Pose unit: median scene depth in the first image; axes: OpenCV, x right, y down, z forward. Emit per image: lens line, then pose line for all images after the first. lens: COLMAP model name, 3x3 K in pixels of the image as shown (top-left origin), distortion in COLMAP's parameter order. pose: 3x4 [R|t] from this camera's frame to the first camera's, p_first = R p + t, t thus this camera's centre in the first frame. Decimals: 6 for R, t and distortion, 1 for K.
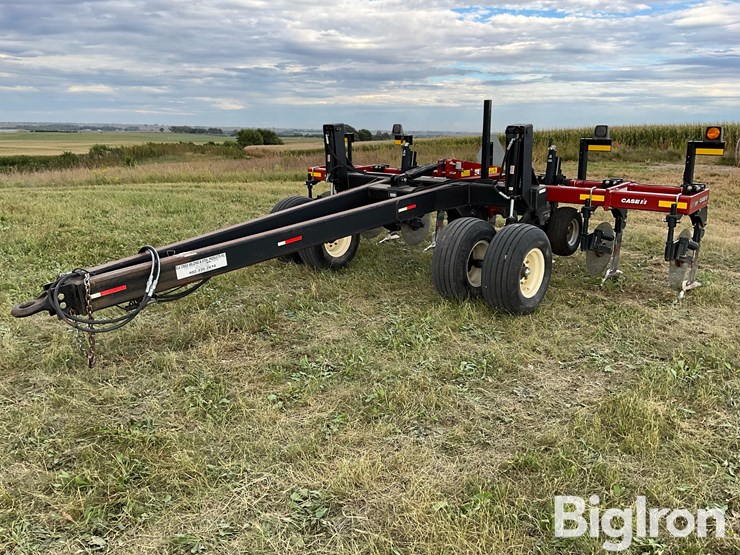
lens RADIAL K [[696.7, 0, 370.0], [0, 696.7, 277.5], [0, 0, 1]] dist [0.042635, -0.004731]
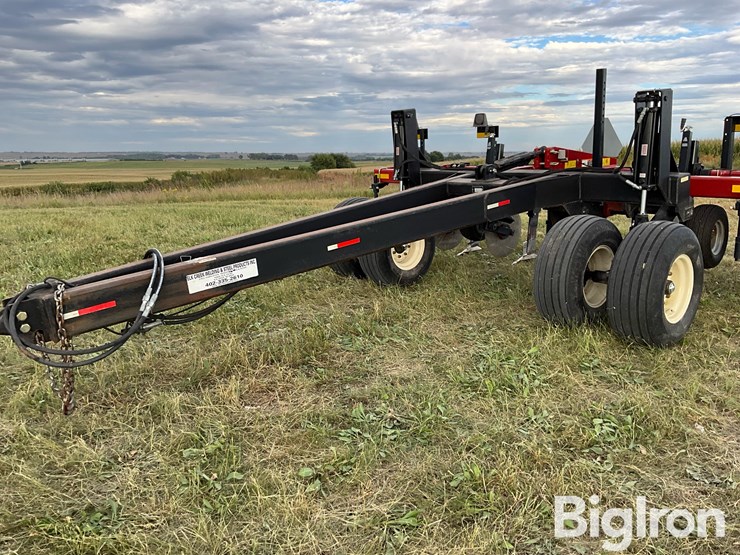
lens RADIAL K [[673.8, 0, 350.5], [0, 673.8, 276.6], [0, 0, 1]] dist [0.109349, -0.224494]
pose [[0.991183, 0.000593, -0.132501, -0.010149], [-0.005097, 0.999421, -0.033650, 0.006436], [0.132404, 0.034029, 0.990612, 0.255991]]
